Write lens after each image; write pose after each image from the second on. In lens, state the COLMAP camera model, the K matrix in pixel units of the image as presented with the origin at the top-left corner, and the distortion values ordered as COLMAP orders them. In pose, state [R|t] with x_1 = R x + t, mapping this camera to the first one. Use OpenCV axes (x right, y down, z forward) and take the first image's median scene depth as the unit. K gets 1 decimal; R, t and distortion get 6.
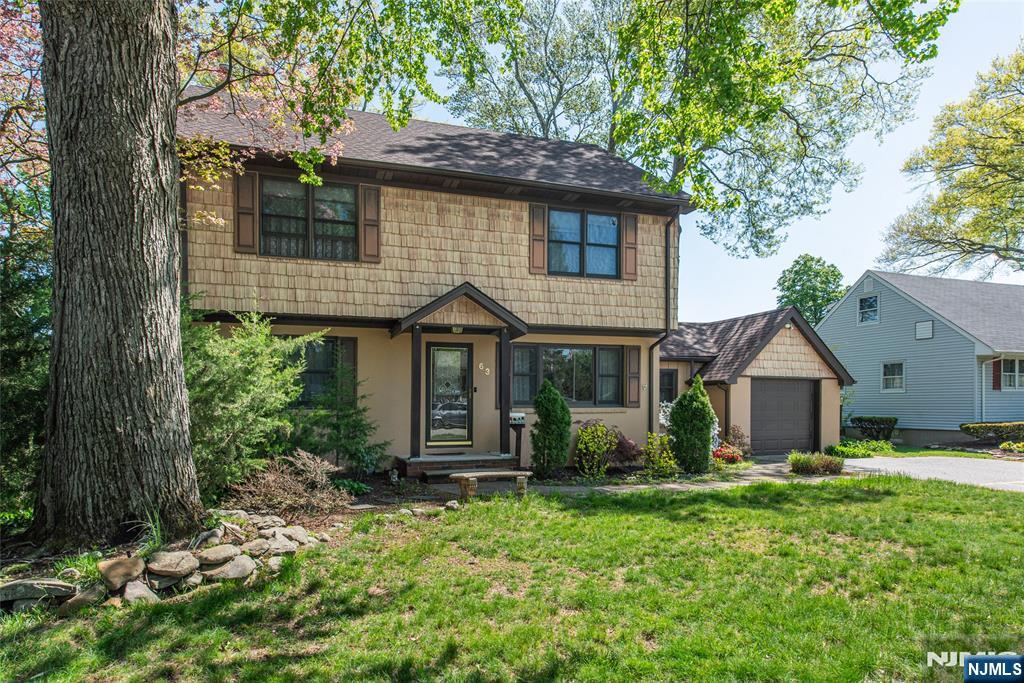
lens RADIAL K [[614.7, 0, 510.5], [0, 614.7, 385.3], [0, 0, 1]] dist [0.002327, 0.000032]
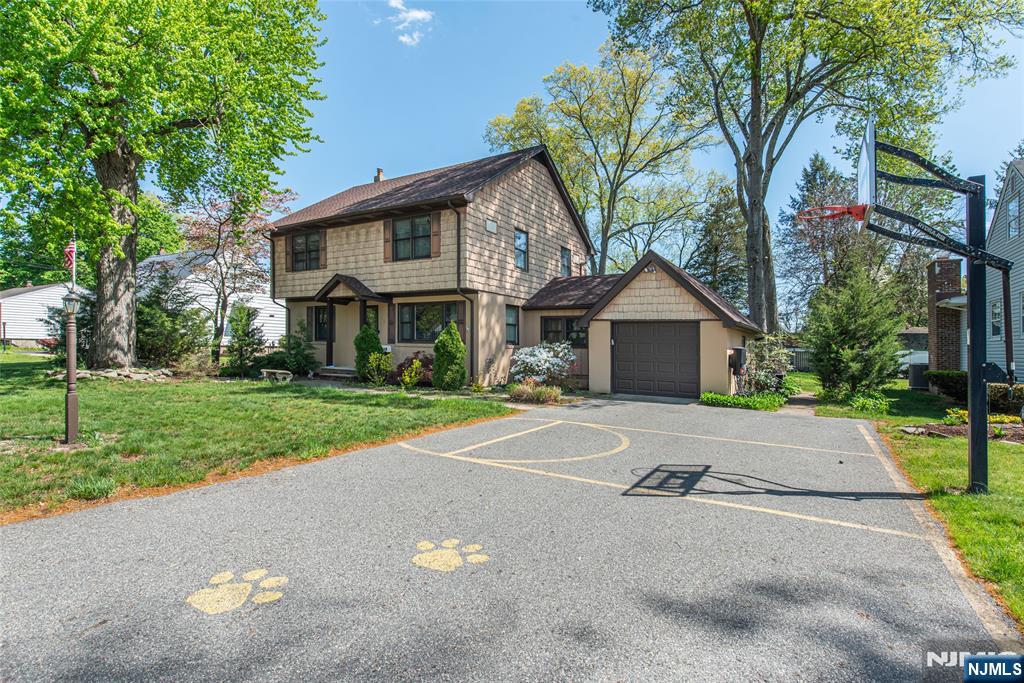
lens RADIAL K [[534.0, 0, 511.8], [0, 534.0, 338.3], [0, 0, 1]] dist [-0.000555, -0.000007]
pose [[0.619338, -0.004215, -0.785113, 1.345979], [-0.003672, 0.999959, -0.008265, 0.033656], [0.785116, 0.008002, 0.619298, 0.367613]]
